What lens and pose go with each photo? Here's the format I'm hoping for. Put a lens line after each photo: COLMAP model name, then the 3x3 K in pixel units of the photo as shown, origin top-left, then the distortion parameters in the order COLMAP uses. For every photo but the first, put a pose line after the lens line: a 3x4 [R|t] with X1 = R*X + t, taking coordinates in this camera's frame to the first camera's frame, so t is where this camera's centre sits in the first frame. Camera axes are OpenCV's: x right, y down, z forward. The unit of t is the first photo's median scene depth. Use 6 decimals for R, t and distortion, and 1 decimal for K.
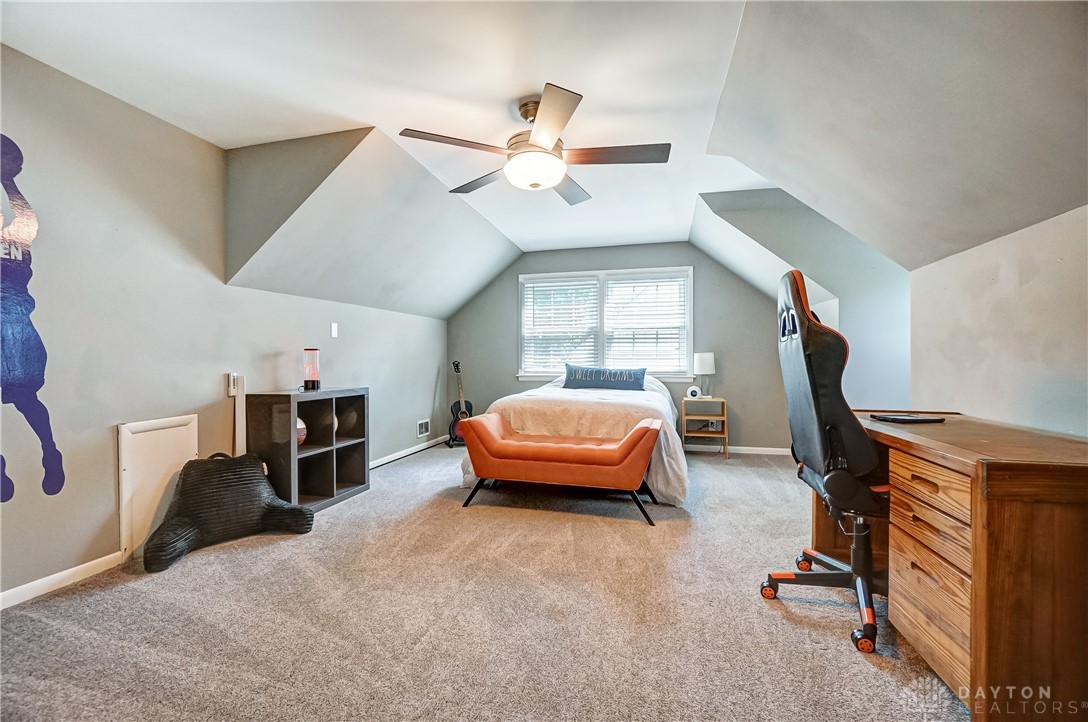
lens RADIAL K [[468.9, 0, 537.8], [0, 468.9, 362.3], [0, 0, 1]] dist [-0.001876, -0.000006]
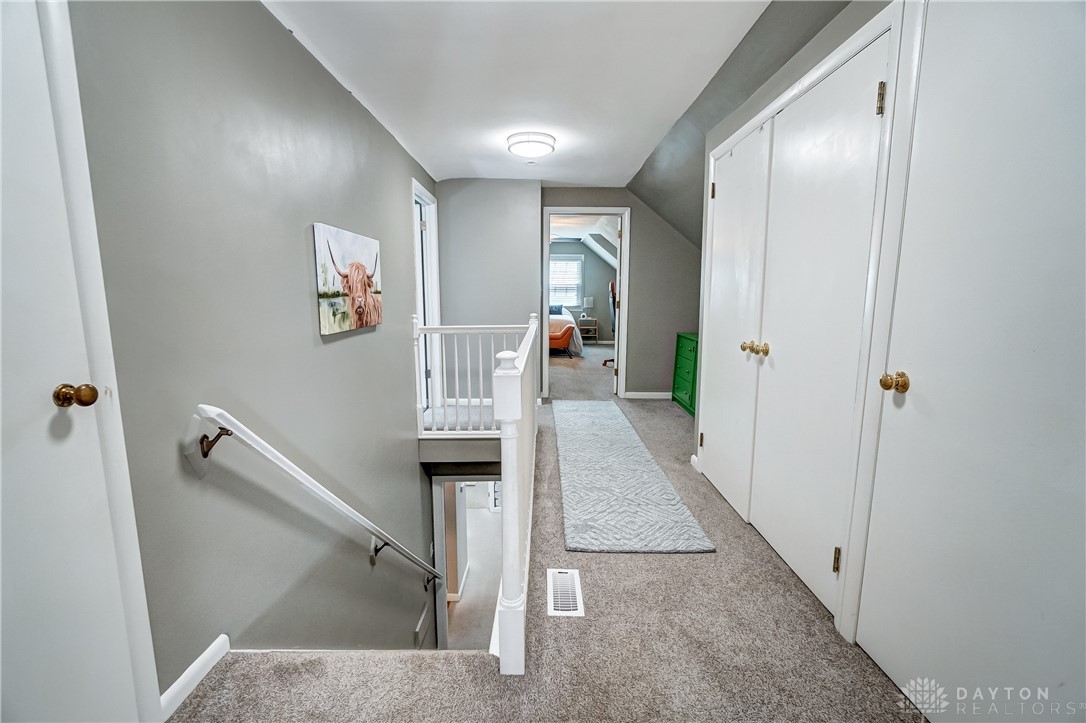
lens RADIAL K [[468.1, 0, 536.8], [0, 468.1, 362.8], [0, 0, 1]] dist [-0.001876, -0.000006]
pose [[0.971443, -0.035834, 0.234550, -0.402367], [0.001563, 0.989475, 0.144696, -0.035182], [-0.237266, -0.140197, 0.961275, -1.086886]]
